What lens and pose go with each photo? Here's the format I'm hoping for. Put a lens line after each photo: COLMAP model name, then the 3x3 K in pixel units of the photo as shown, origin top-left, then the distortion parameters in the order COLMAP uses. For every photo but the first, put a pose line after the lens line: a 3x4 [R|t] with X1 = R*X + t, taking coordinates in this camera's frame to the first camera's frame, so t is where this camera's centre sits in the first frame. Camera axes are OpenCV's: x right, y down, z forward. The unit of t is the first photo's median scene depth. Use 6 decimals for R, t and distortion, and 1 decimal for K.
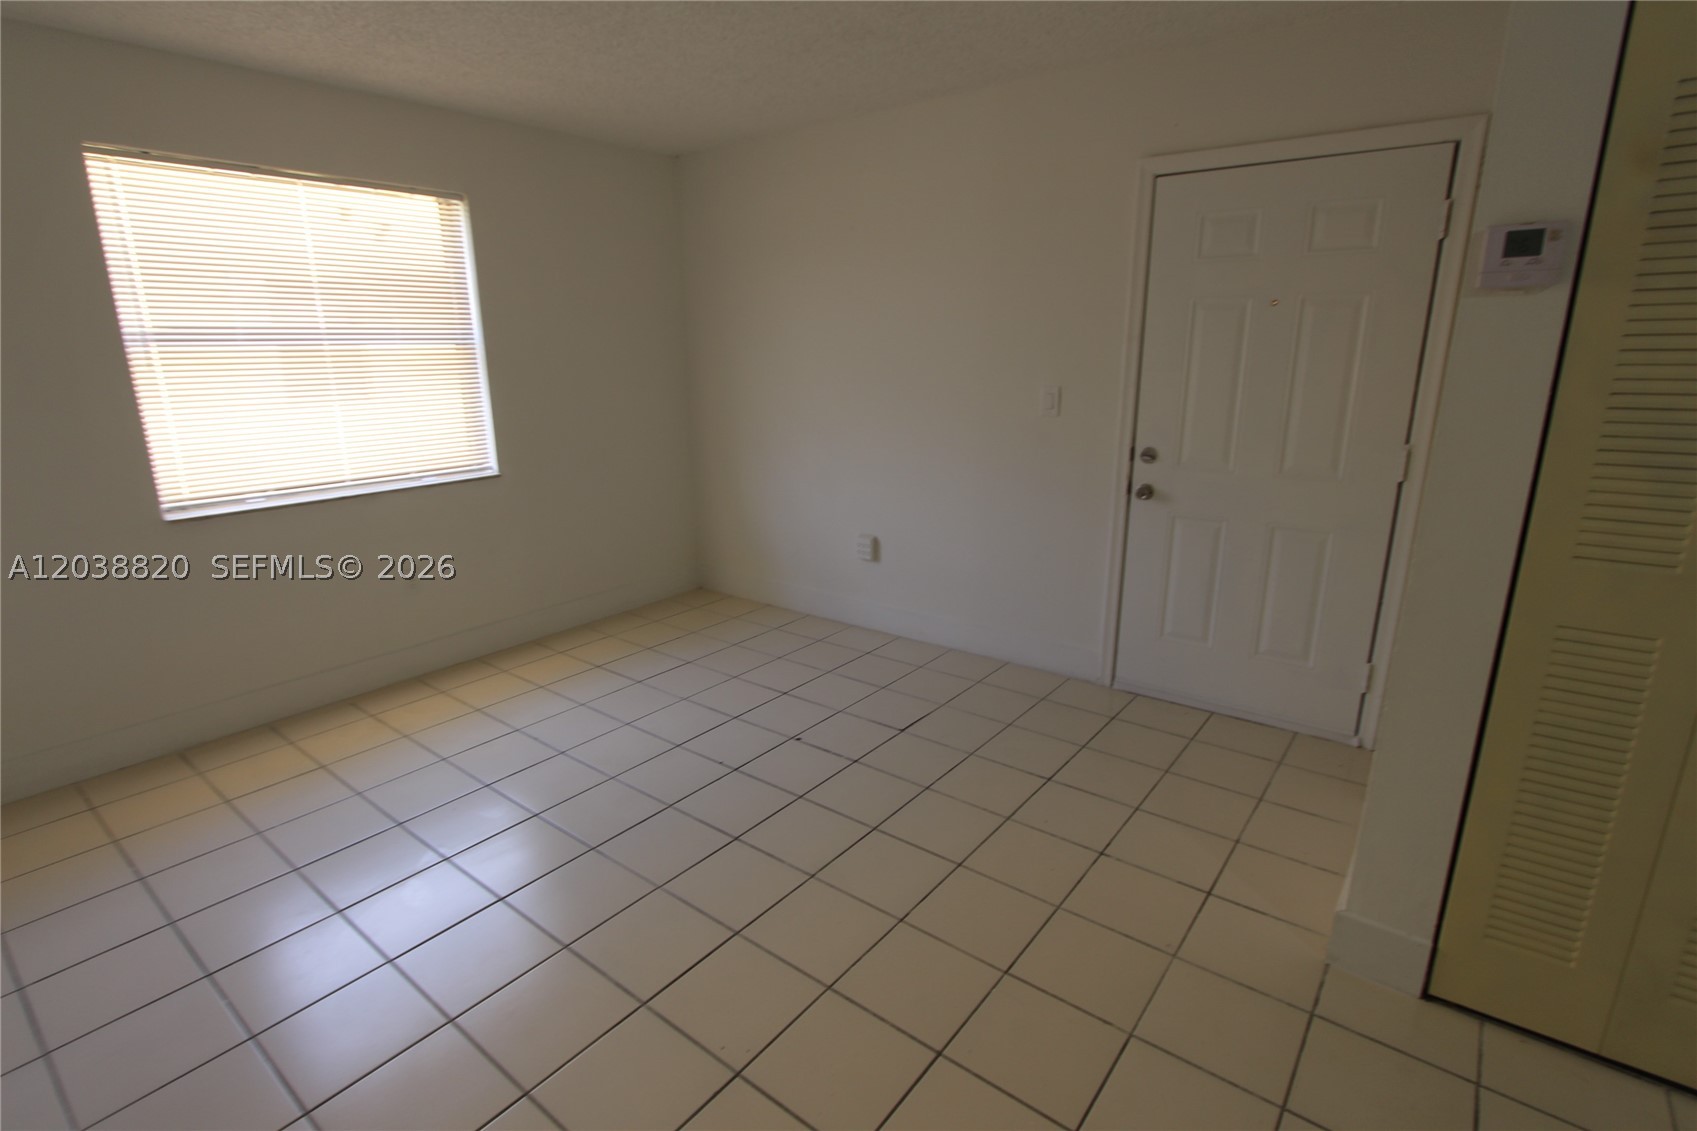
lens RADIAL K [[837.4, 0, 844.3], [0, 837.4, 562.7], [0, 0, 1]] dist [-0.015211, 0.001168]
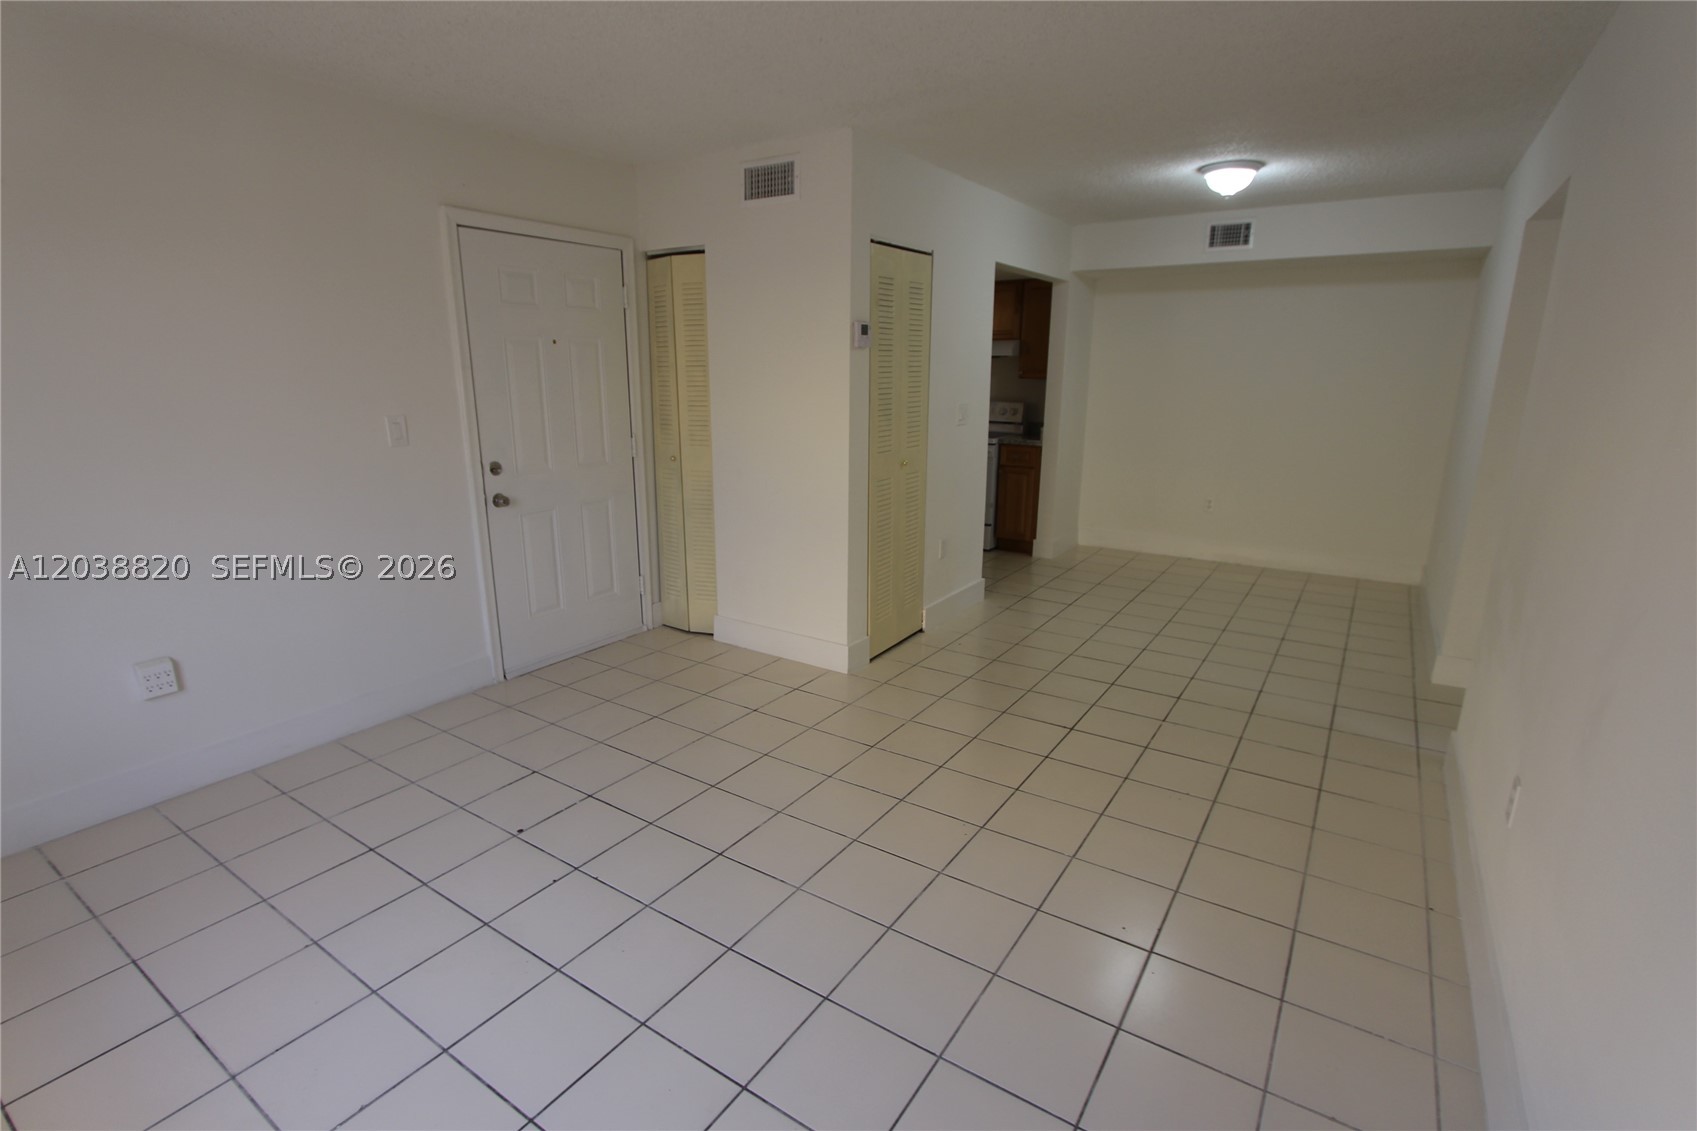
lens RADIAL K [[786.9, 0, 843.3], [0, 786.9, 555.7], [0, 0, 1]] dist [-0.021288, 0.000474]
pose [[-0.066368, -0.221920, 0.972804, -0.739941], [0.254302, 0.938995, 0.231556, -0.143652], [-0.964845, 0.262754, -0.005885, 0.576607]]
